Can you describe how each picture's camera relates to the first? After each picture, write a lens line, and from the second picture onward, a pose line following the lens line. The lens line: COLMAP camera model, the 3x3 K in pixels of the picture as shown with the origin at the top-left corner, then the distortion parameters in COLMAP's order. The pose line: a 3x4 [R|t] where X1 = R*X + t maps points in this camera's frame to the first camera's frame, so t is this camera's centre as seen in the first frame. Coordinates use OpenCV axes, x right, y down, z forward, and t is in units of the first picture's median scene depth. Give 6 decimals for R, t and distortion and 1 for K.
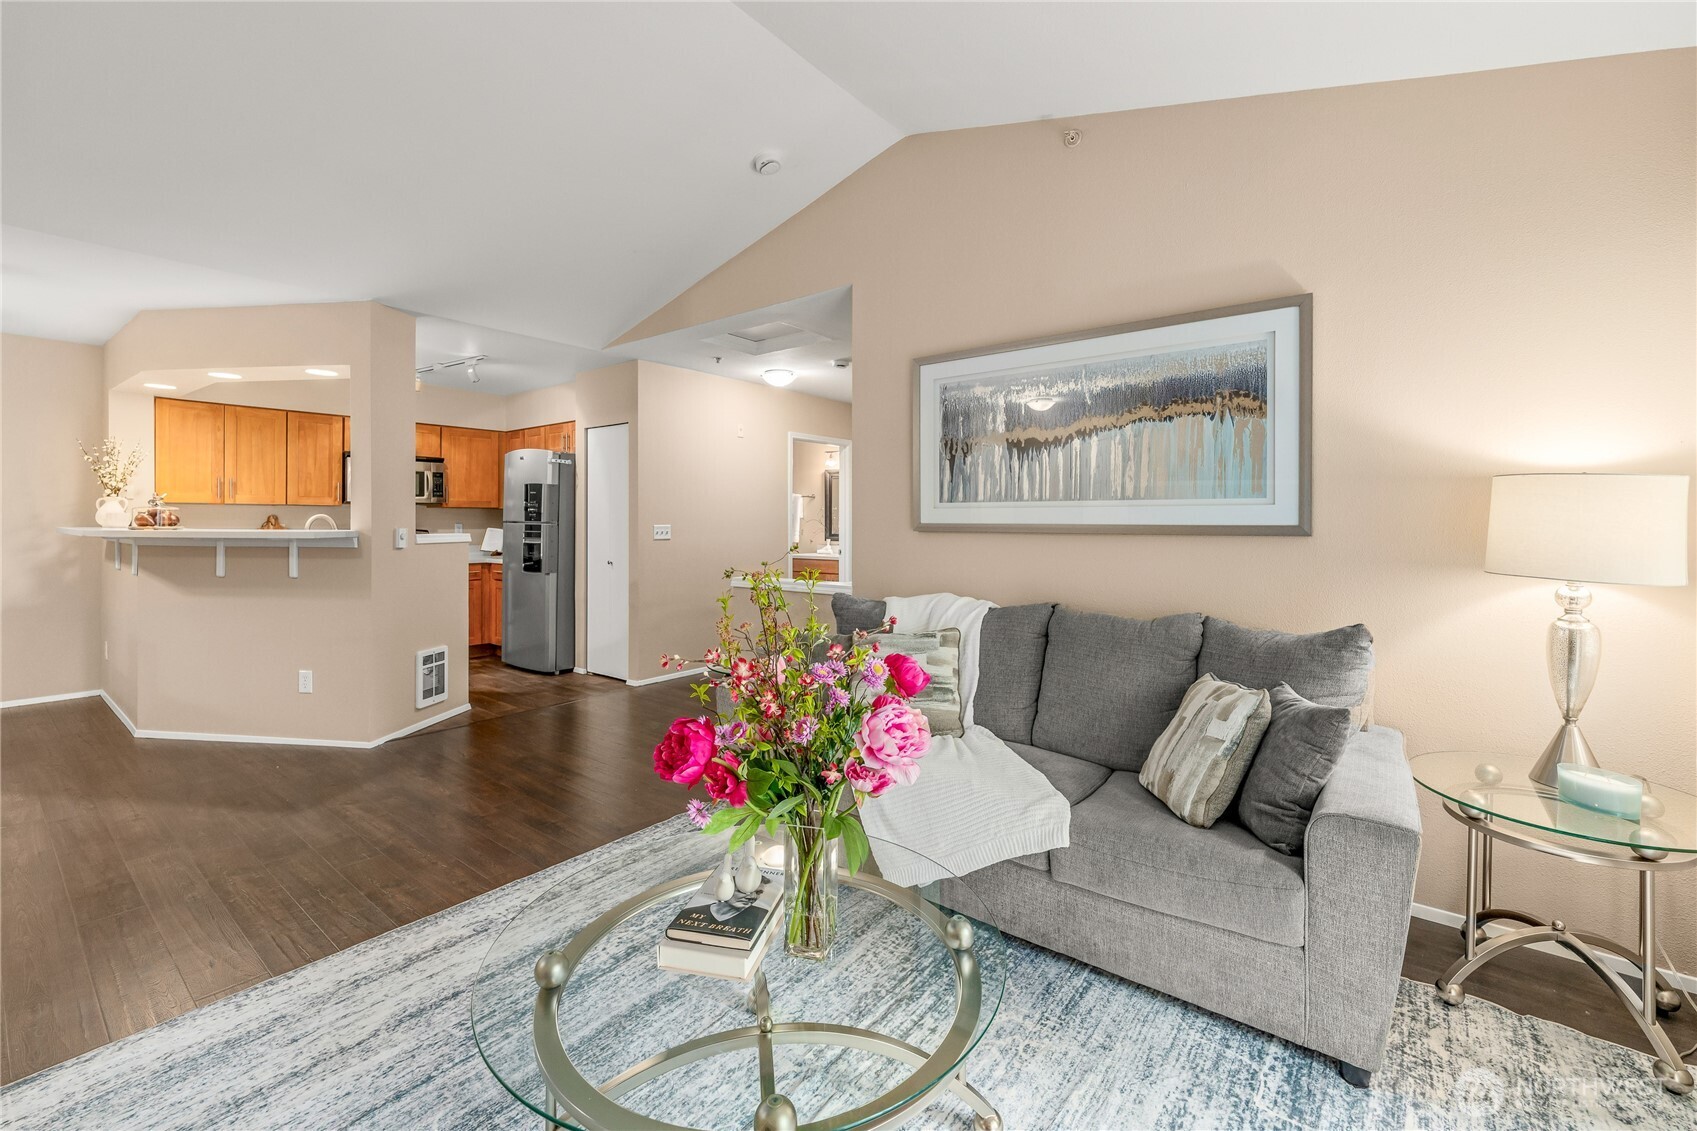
lens RADIAL K [[702.0, 0, 839.4], [0, 702.0, 525.2], [0, 0, 1]] dist [-0.000665, -0.000517]
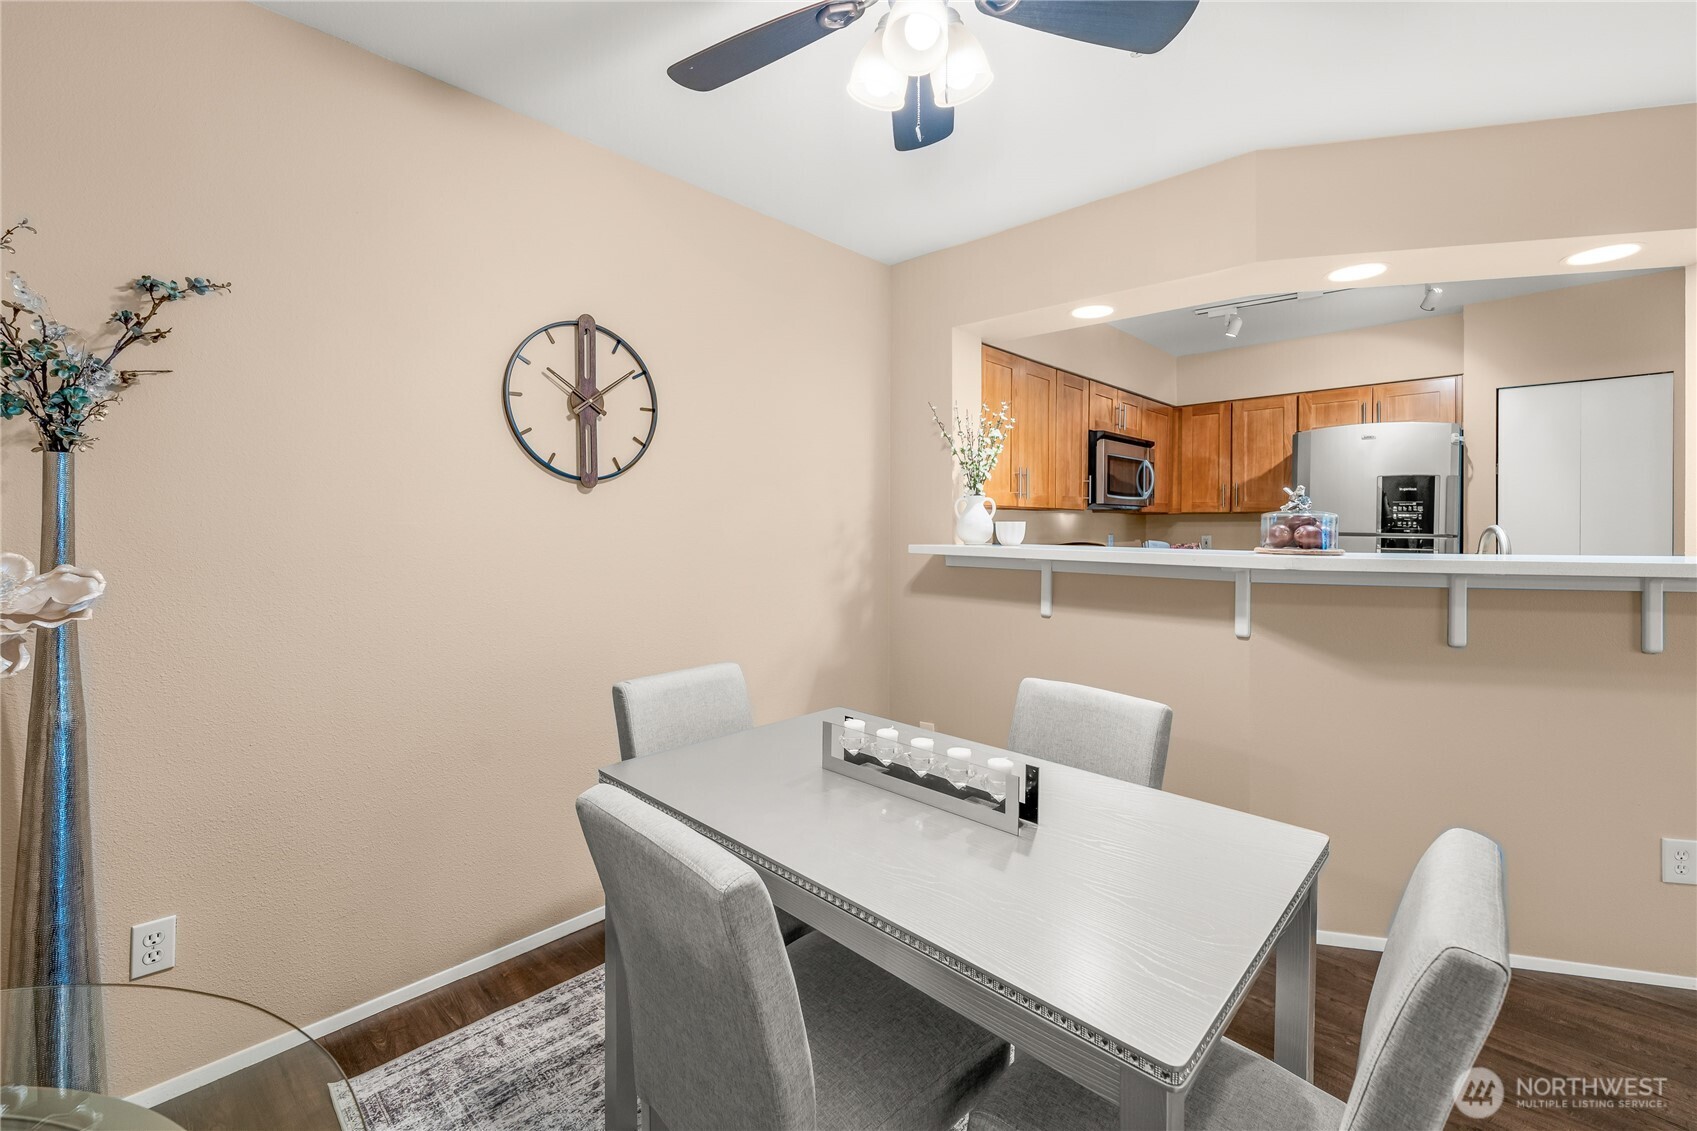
lens RADIAL K [[702.0, 0, 846.7], [0, 702.0, 534.0], [0, 0, 1]] dist [-0.000665, -0.000517]
pose [[0.993832, 0.001302, -0.110892, -1.217899], [-0.000632, 0.999981, 0.006081, -0.012076], [0.110898, -0.005973, 0.993814, 0.414905]]
